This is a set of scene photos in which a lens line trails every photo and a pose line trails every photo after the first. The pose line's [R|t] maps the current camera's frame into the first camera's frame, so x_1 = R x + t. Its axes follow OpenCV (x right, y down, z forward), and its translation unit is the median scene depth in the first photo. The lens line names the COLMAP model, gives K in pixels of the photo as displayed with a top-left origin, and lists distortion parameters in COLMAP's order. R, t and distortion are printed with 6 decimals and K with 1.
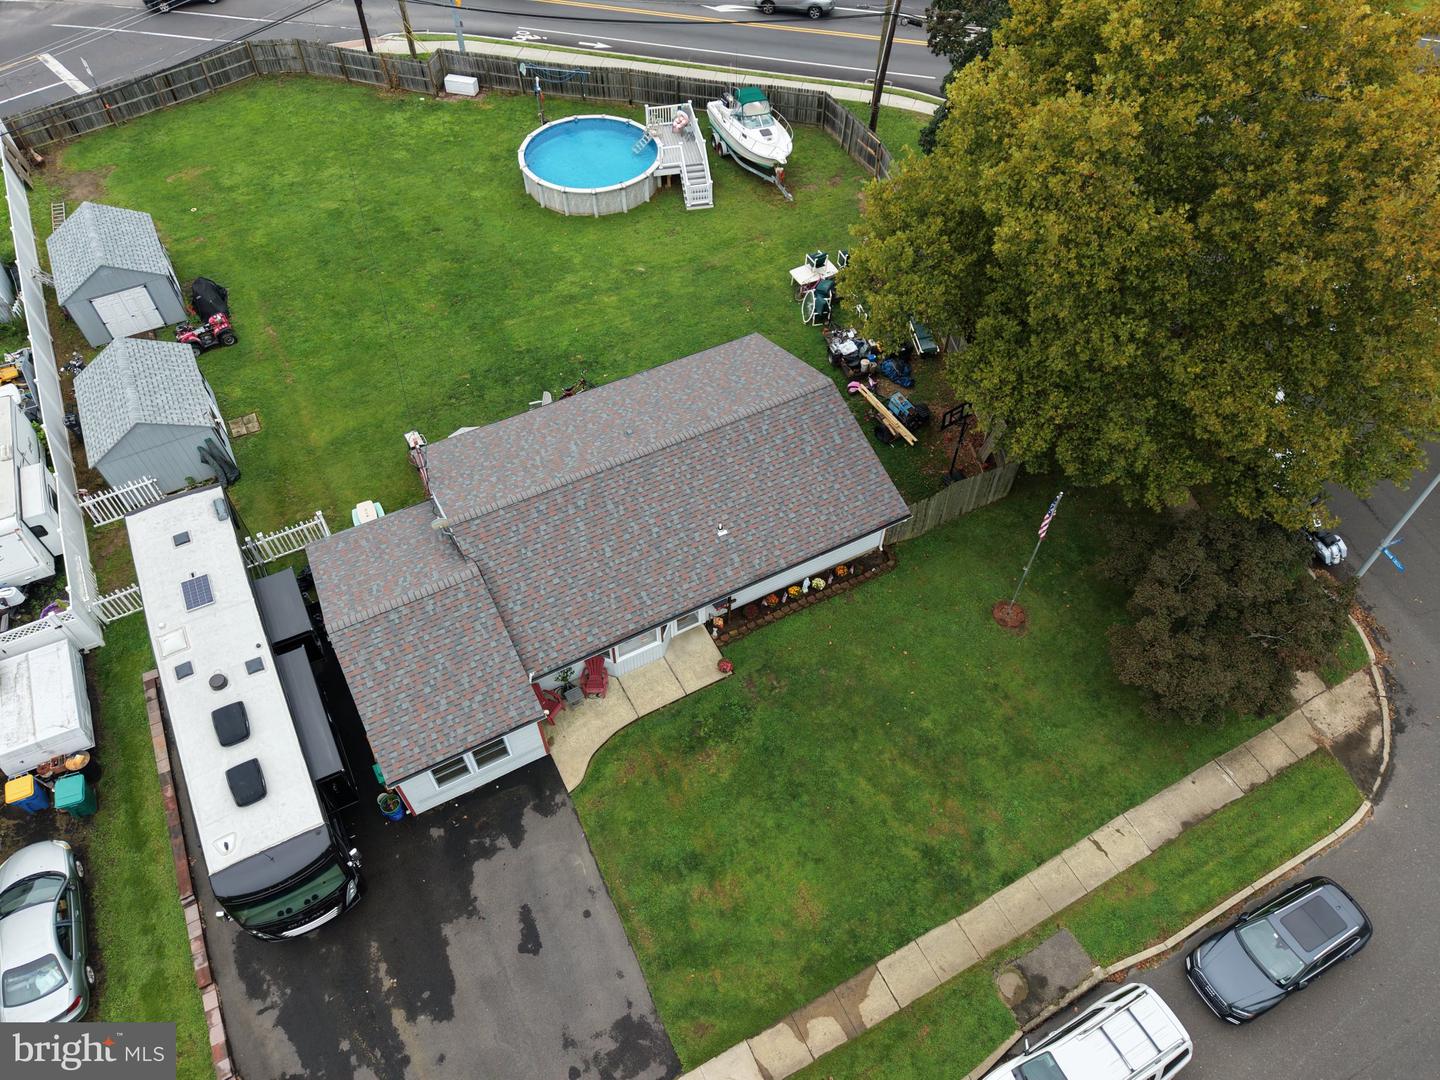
lens RADIAL K [[968.2, 0, 719.1], [0, 968.2, 538.1], [0, 0, 1]] dist [0.021942, -0.017498]
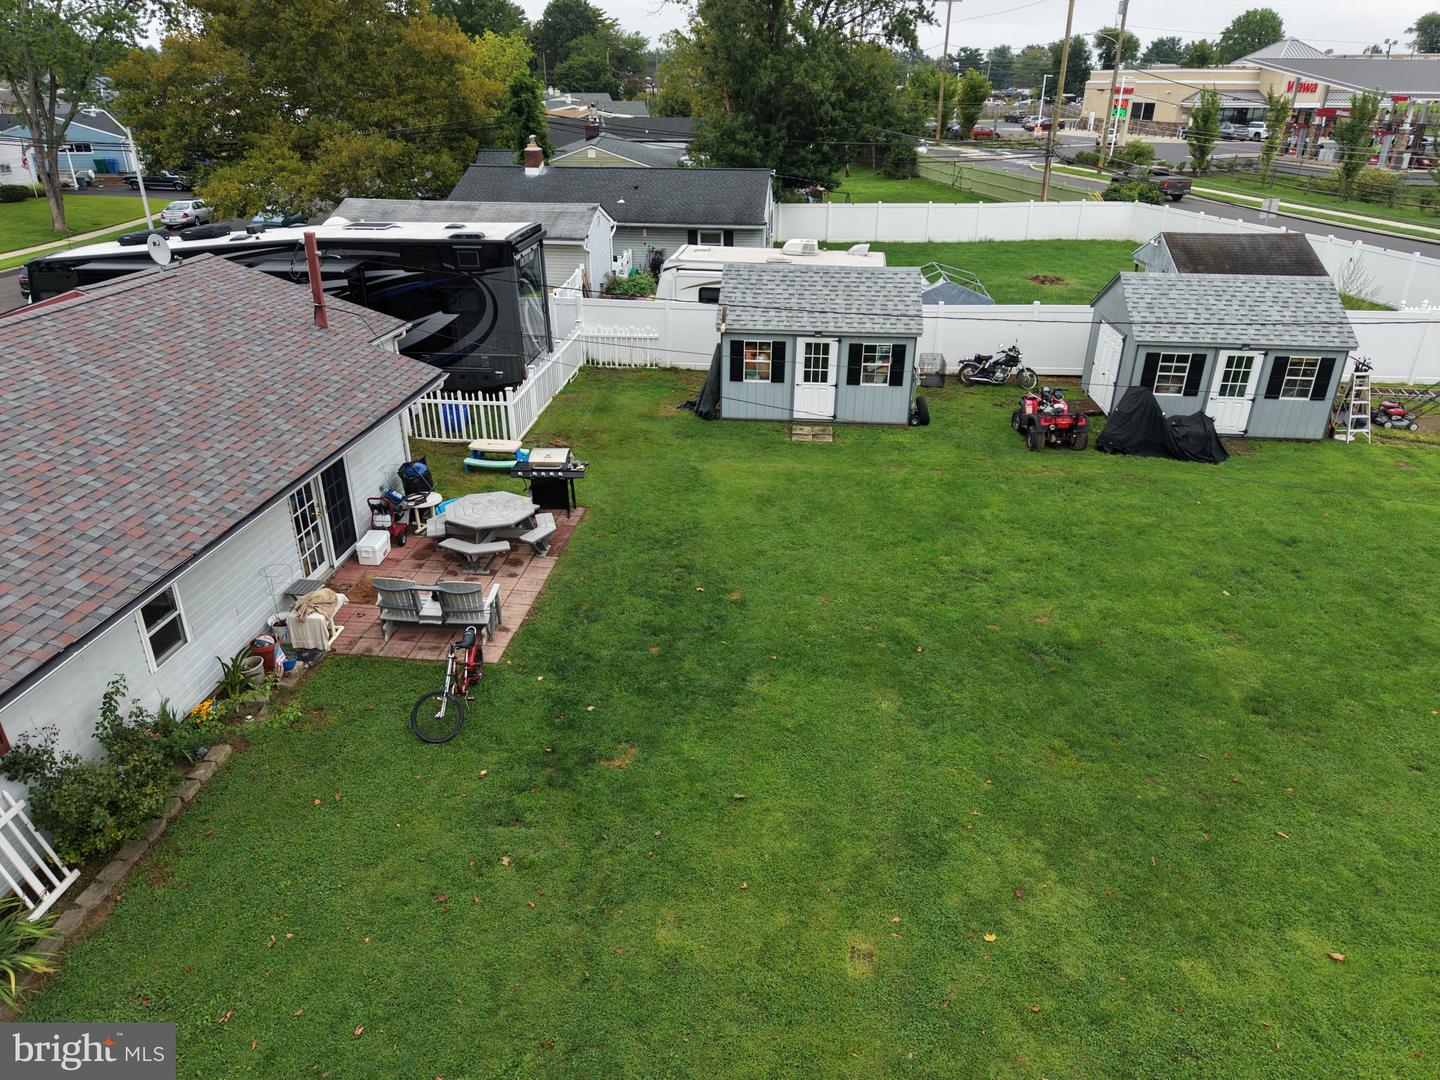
lens RADIAL K [[972.0, 0, 720.0], [0, 972.0, 540.0], [0, 0, 1]] dist [0.028183, -0.026930]
pose [[-0.547227, 0.347196, -0.761575, 0.037881], [-0.662222, 0.376855, 0.647643, -0.370909], [0.511863, 0.858740, 0.023696, 0.817046]]
